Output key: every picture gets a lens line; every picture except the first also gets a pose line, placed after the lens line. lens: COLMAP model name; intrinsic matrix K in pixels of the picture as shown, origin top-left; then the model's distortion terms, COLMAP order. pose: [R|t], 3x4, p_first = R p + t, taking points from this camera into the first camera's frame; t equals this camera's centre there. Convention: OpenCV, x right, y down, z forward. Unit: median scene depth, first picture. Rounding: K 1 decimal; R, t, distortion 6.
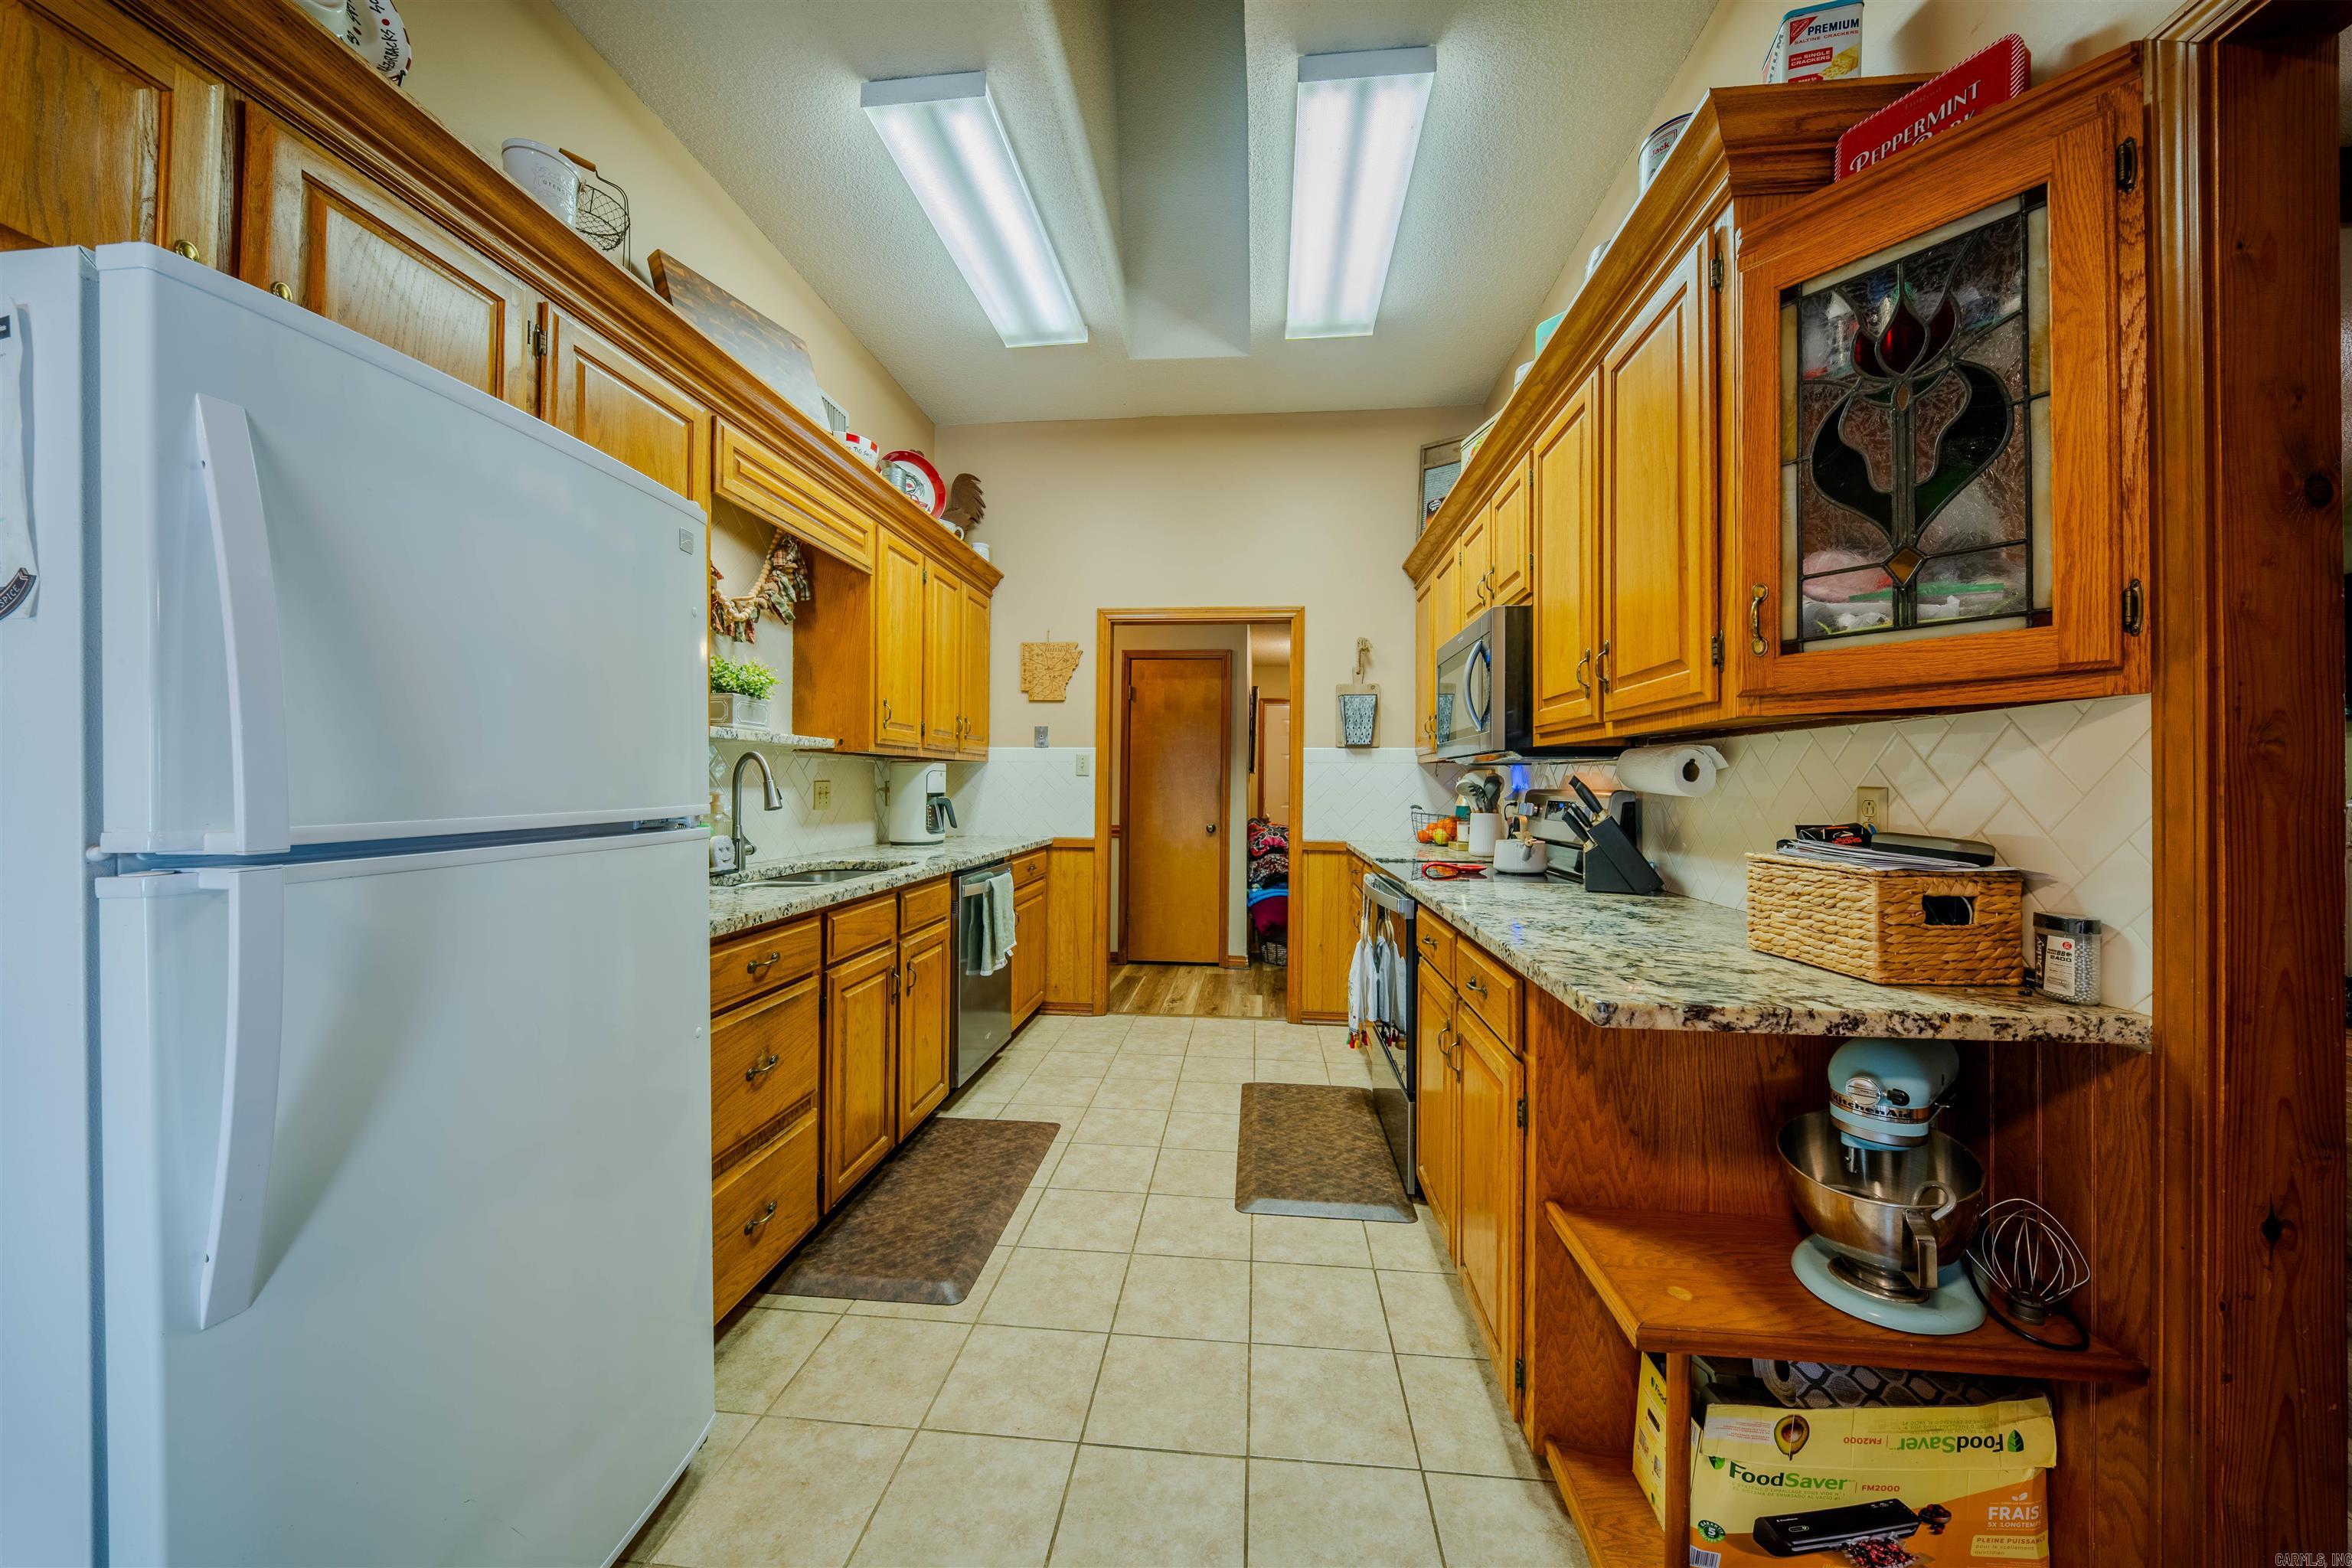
lens RADIAL K [[817.5, 0, 1175.0], [0, 817.5, 779.7], [0, 0, 1]] dist [0.002512, -0.003020]
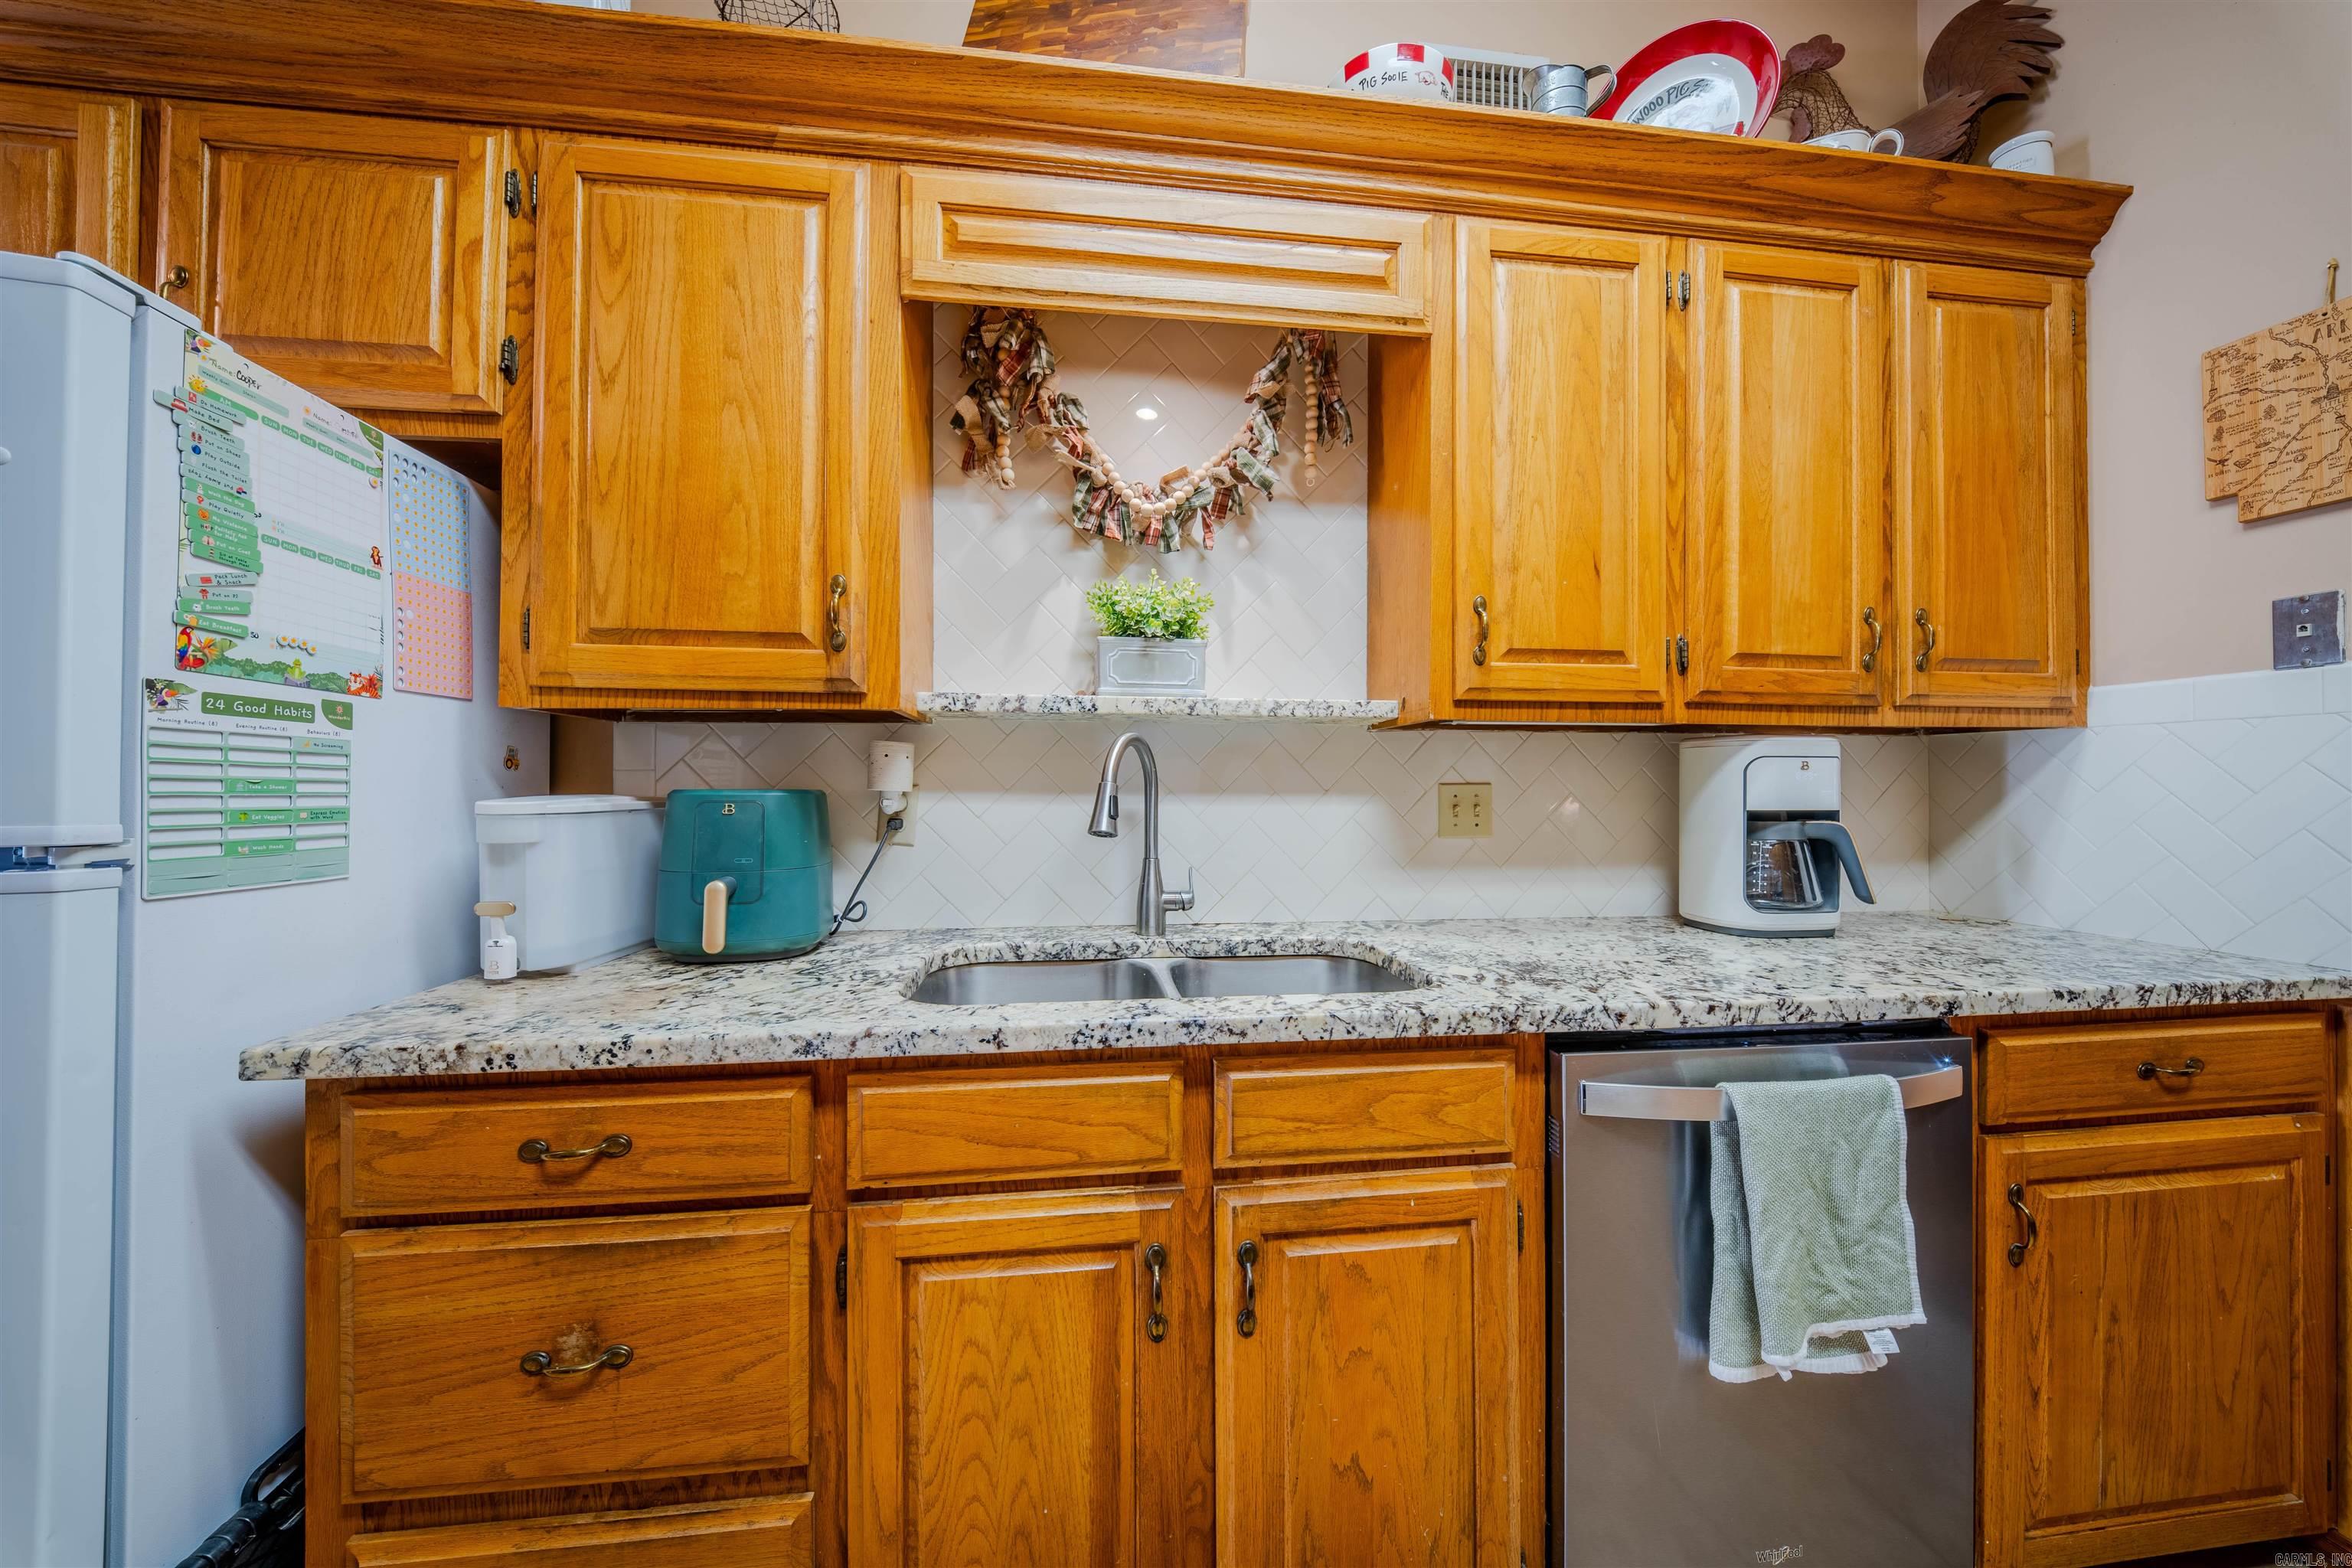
lens RADIAL K [[817.5, 0, 1175.2], [0, 817.5, 780.7], [0, 0, 1]] dist [0.002512, -0.003020]
pose [[0.230382, -0.012287, -0.973023, 0.052994], [0.003984, 0.999924, -0.011684, 0.006866], [0.973092, -0.001185, 0.230413, 1.012087]]
